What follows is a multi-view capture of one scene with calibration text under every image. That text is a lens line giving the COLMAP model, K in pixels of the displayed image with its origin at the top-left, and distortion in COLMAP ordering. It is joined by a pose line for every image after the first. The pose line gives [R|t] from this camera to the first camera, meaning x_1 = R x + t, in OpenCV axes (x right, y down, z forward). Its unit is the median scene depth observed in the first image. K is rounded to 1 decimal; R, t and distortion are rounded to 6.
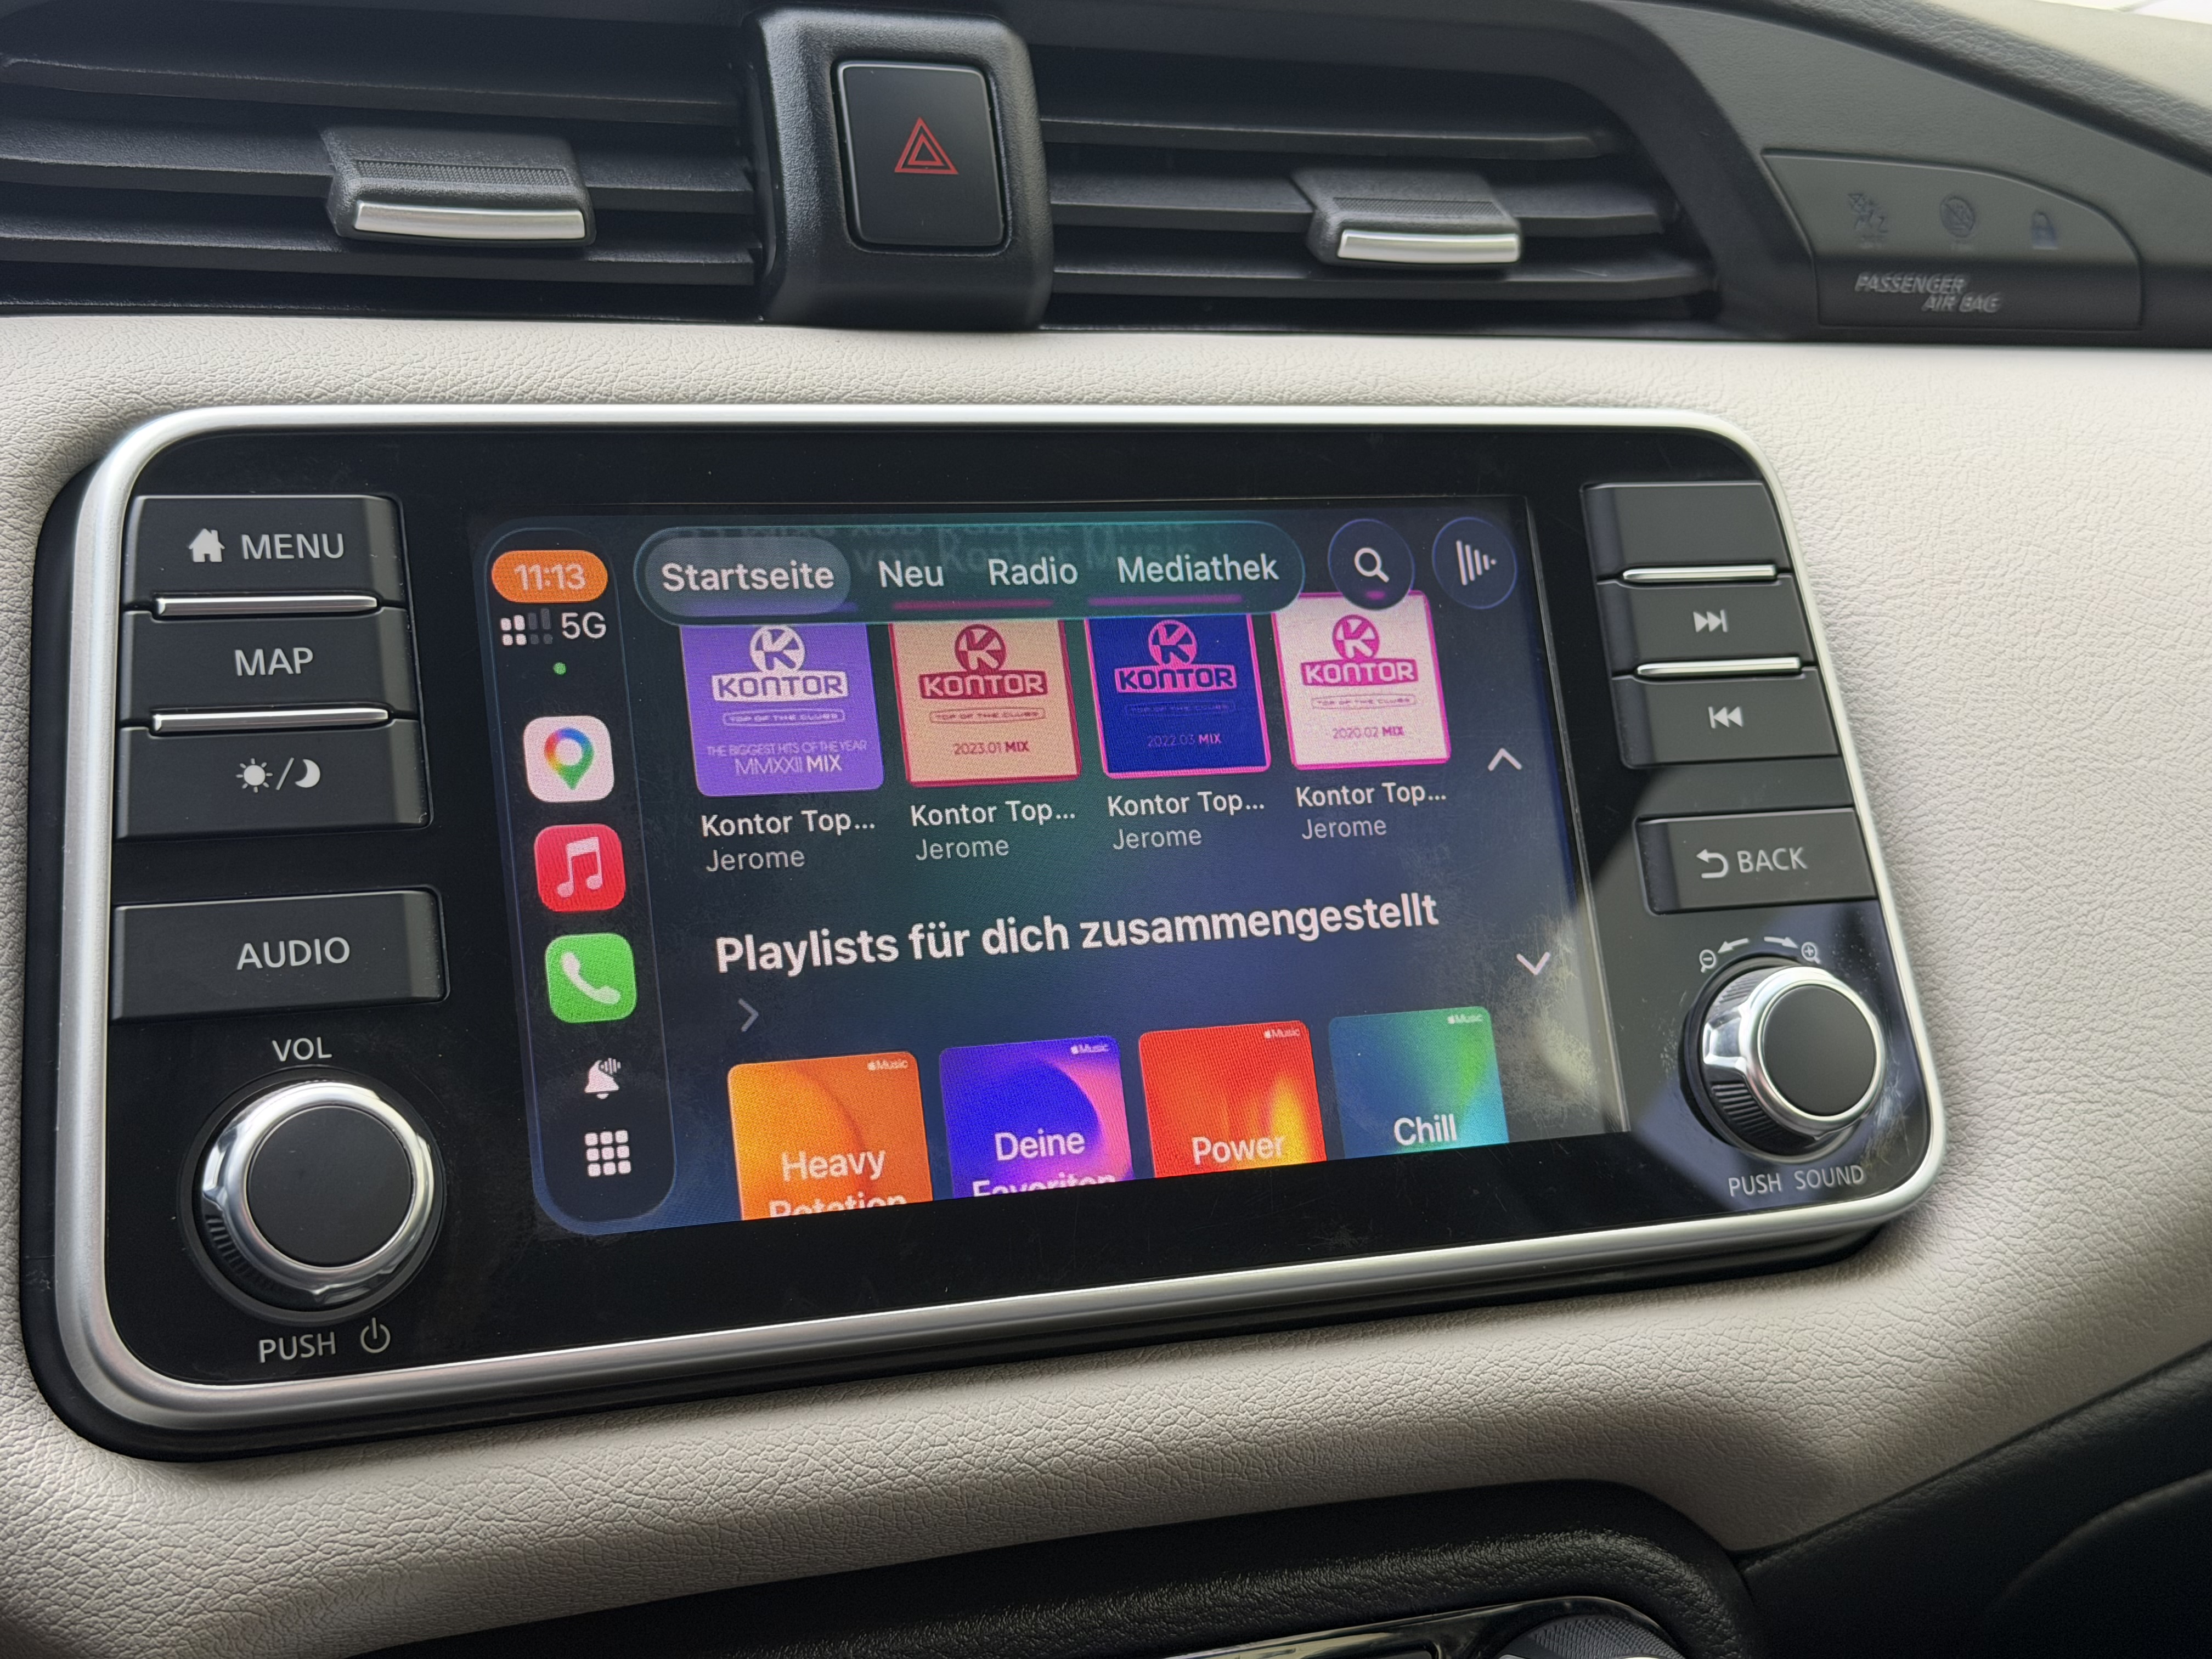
lens RADIAL K [[3015.3, 0, 1040.5], [0, 3015.3, 835.6], [0, 0, 1]] dist [0.056880, 0.000000]
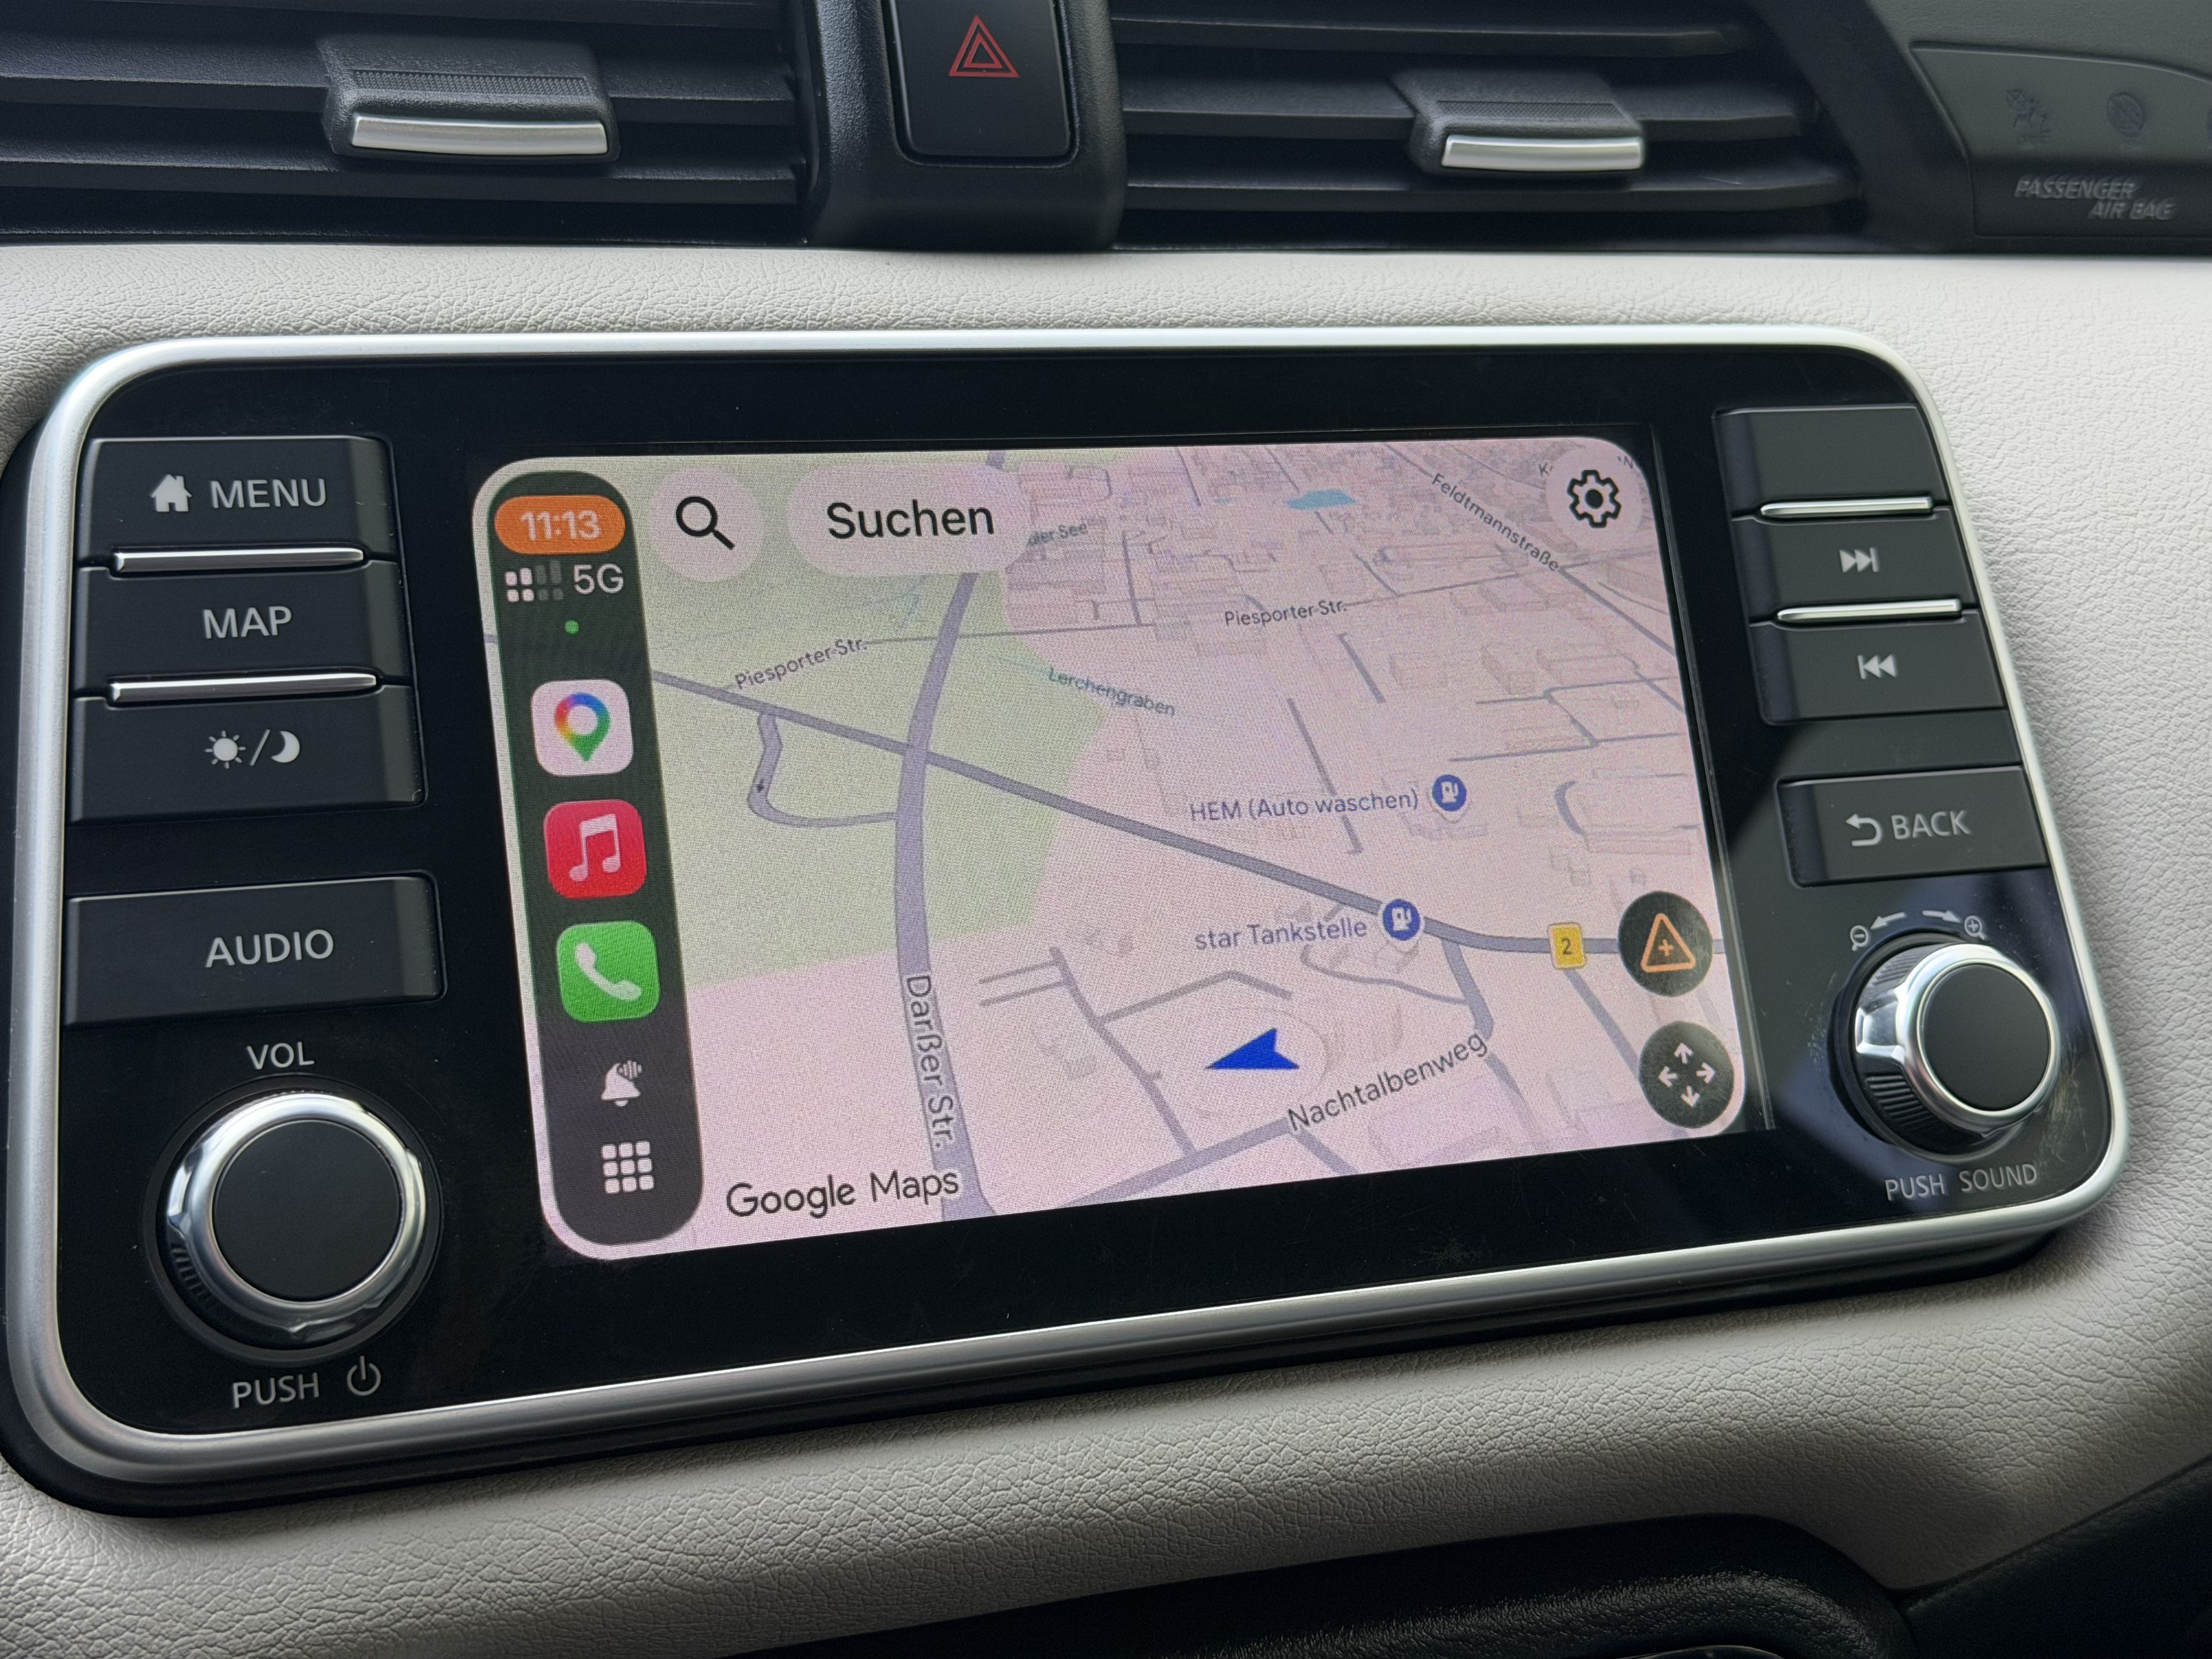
lens RADIAL K [[3015.3, 0, 1089.1], [0, 3015.3, 820.0], [0, 0, 1]] dist [0.056880, 0.000000]
pose [[0.999573, -0.010142, -0.027388, 0.016919], [0.010337, 0.999922, 0.006988, -0.002330], [0.027315, -0.007268, 0.999600, 0.095877]]
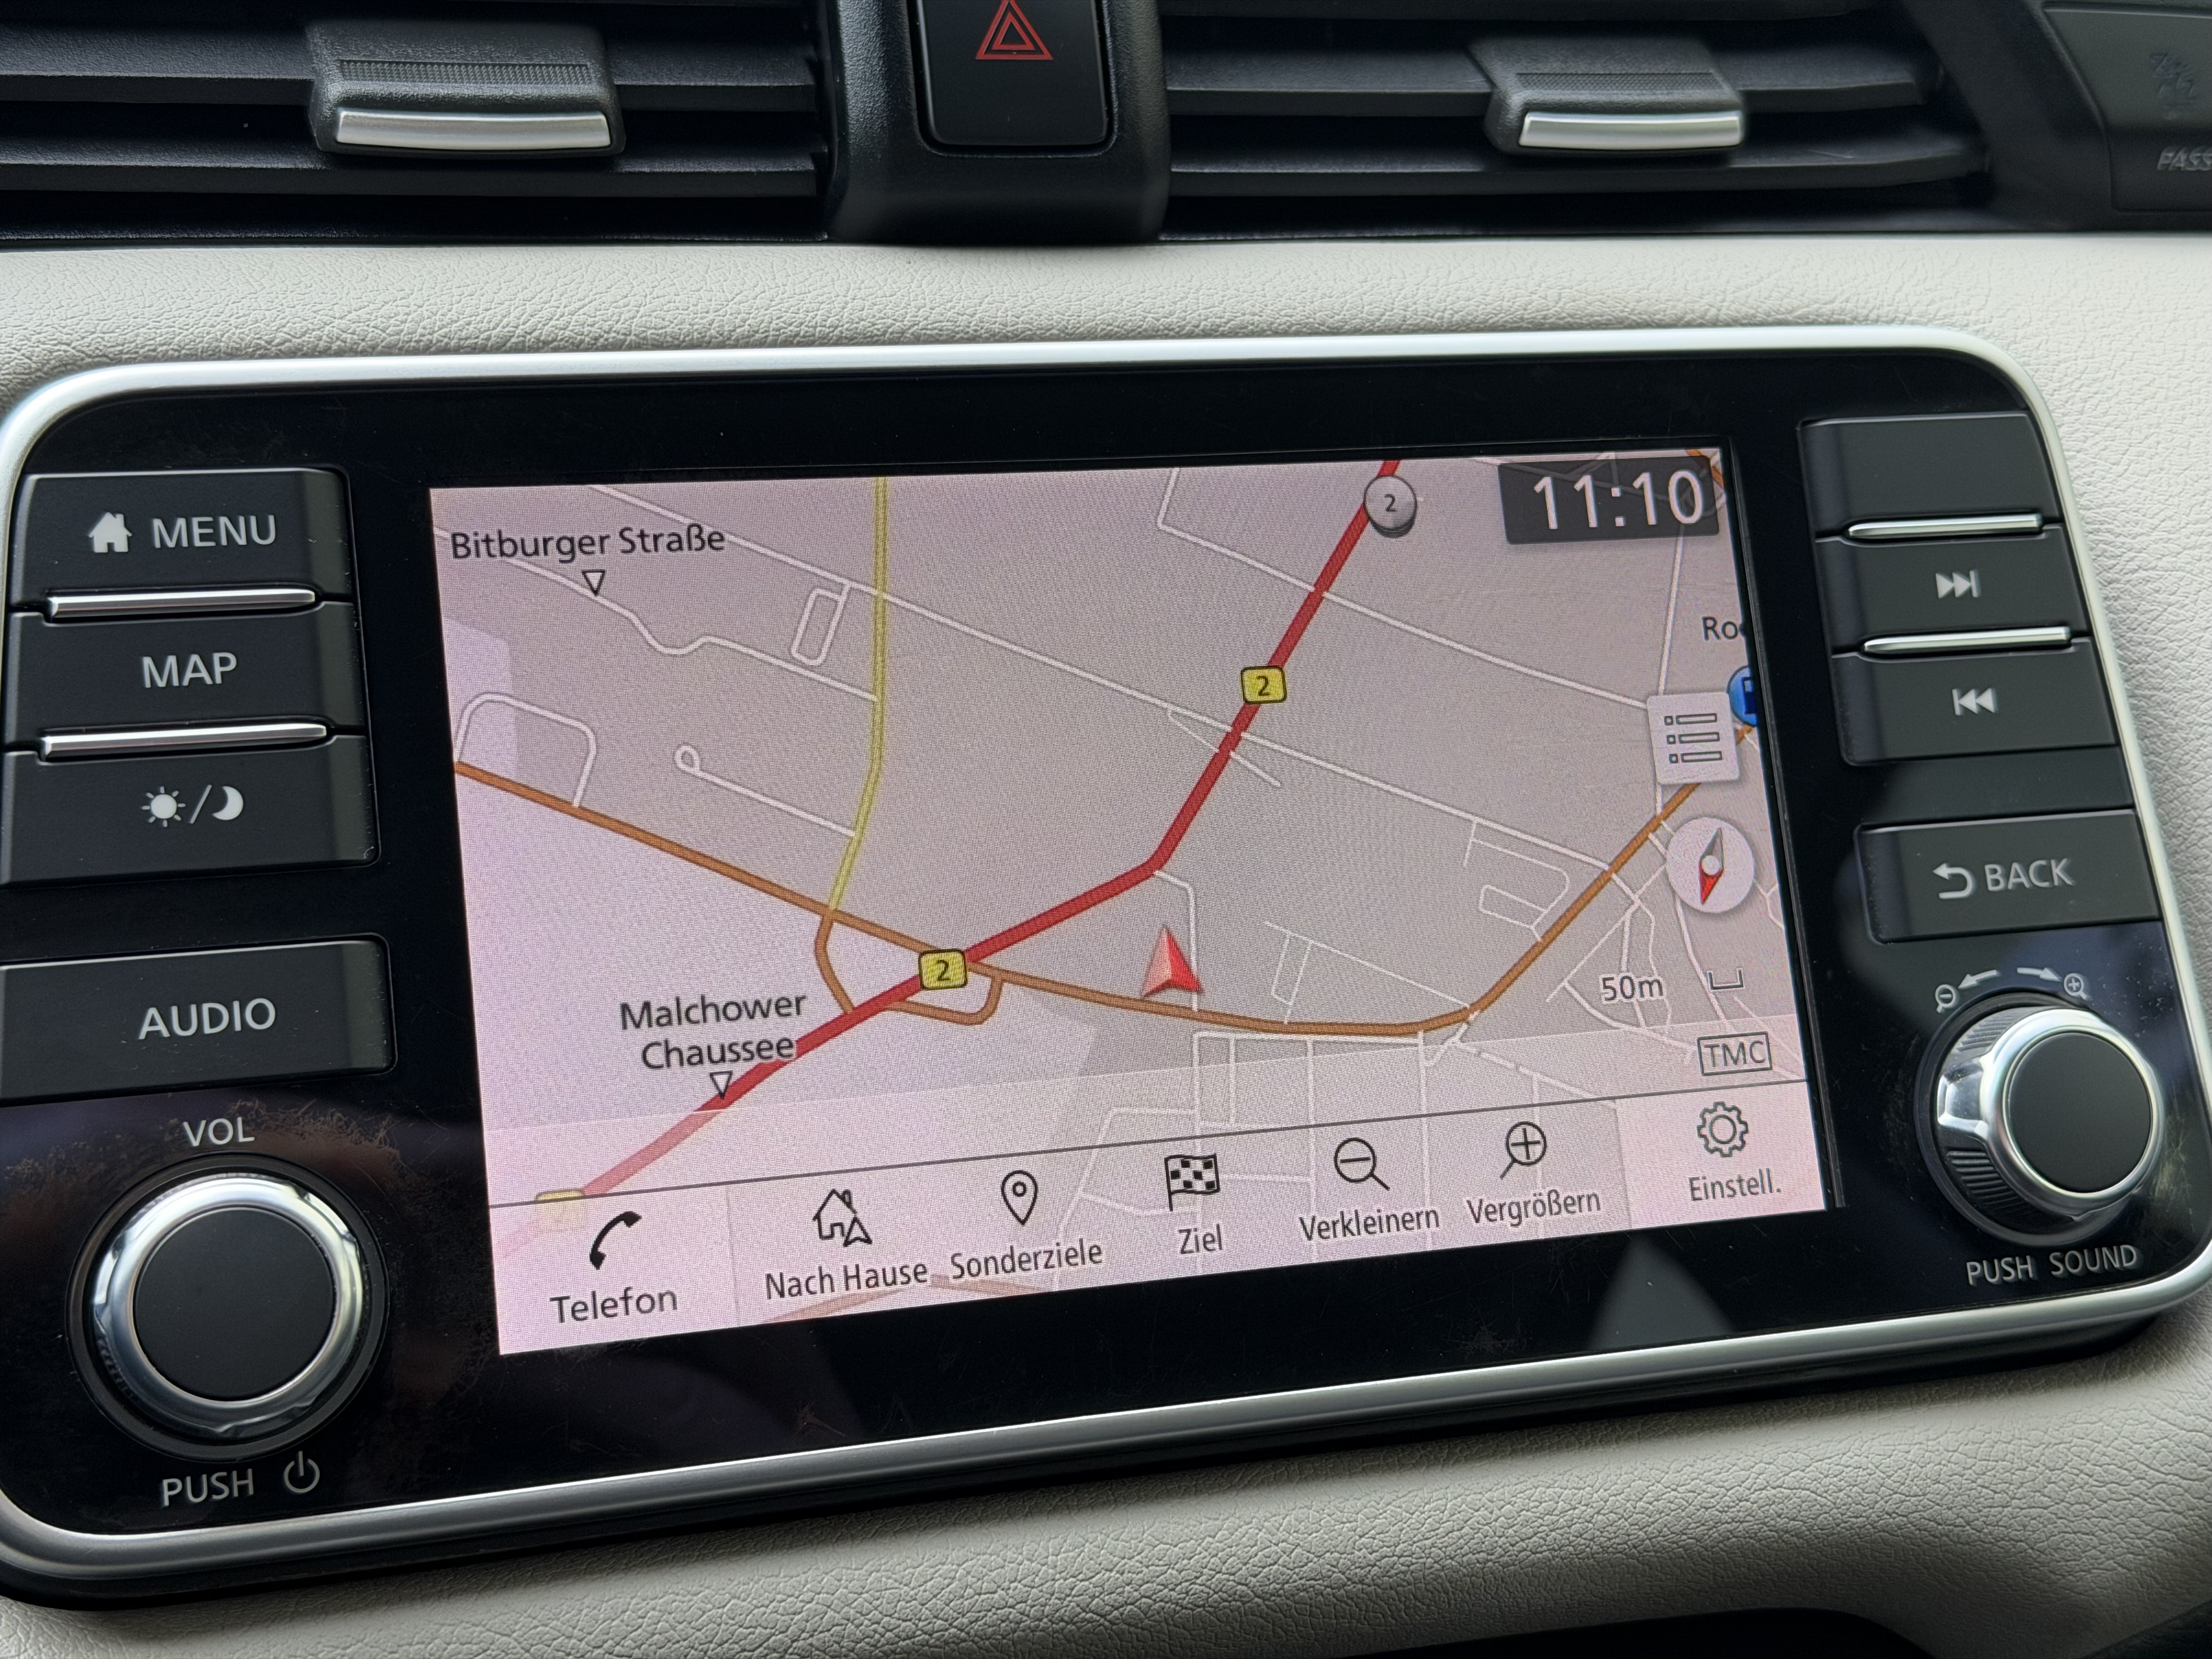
lens RADIAL K [[3015.3, 0, 1105.9], [0, 3015.3, 831.1], [0, 0, 1]] dist [0.056880, 0.000000]
pose [[0.995627, 0.001760, -0.093397, 0.069732], [0.002630, 0.998898, 0.046869, -0.044622], [0.093377, -0.046910, 0.994525, 0.156050]]
